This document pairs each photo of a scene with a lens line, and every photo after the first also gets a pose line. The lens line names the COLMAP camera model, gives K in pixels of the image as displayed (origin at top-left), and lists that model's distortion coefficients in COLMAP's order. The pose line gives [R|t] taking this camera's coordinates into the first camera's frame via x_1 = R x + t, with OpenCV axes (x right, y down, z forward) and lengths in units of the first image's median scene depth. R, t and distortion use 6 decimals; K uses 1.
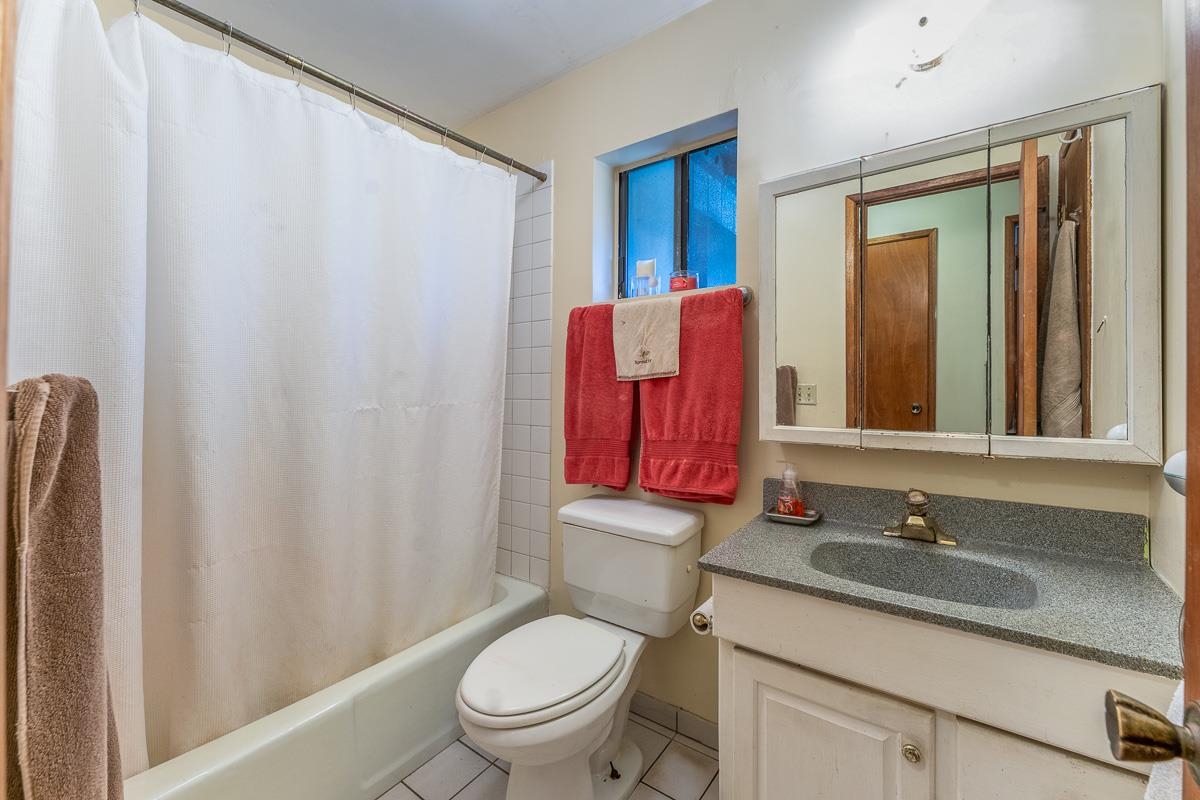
lens RADIAL K [[489.4, 0, 584.3], [0, 489.4, 375.0], [0, 0, 1]] dist [-0.000585, 0.000187]
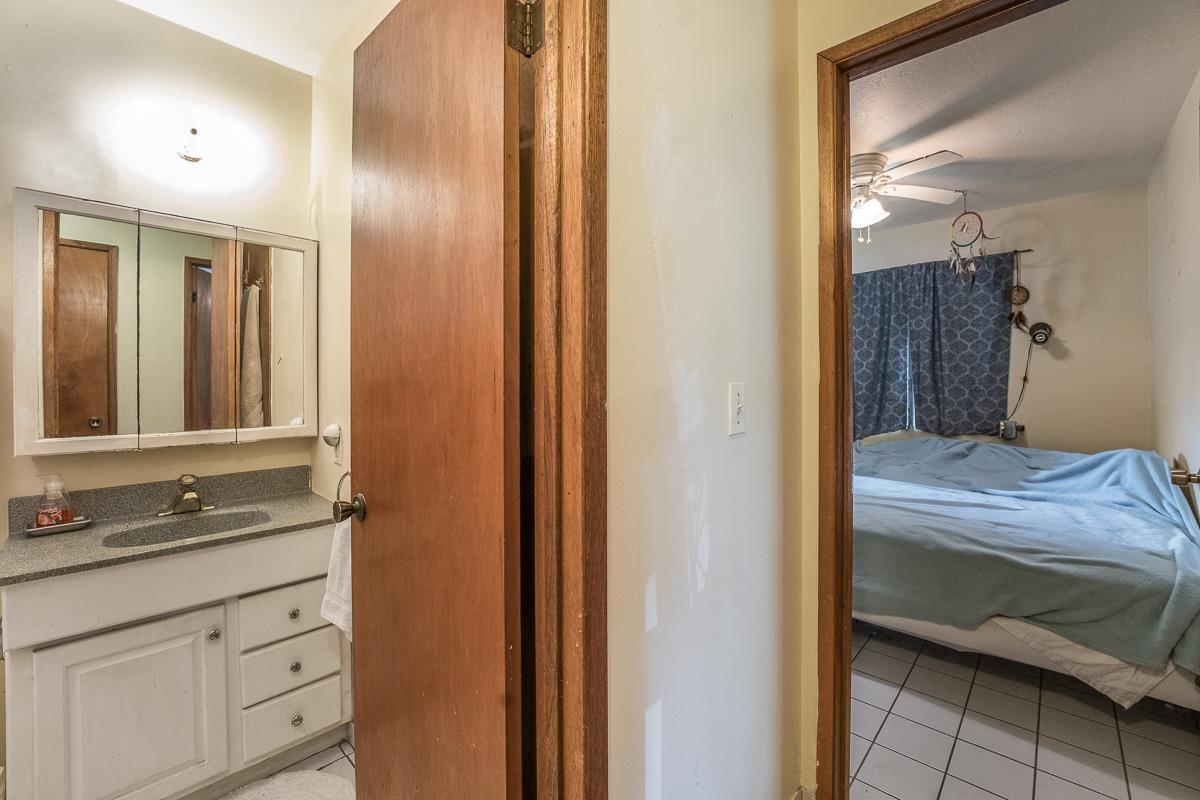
lens RADIAL K [[491.5, 0, 587.4], [0, 491.5, 391.3], [0, 0, 1]] dist [-0.000029, 0.000513]
pose [[0.124268, 0.002147, 0.992246, -0.526942], [-0.000905, 0.999997, -0.002050, 0.006966], [-0.992248, -0.000643, 0.124269, -0.261585]]
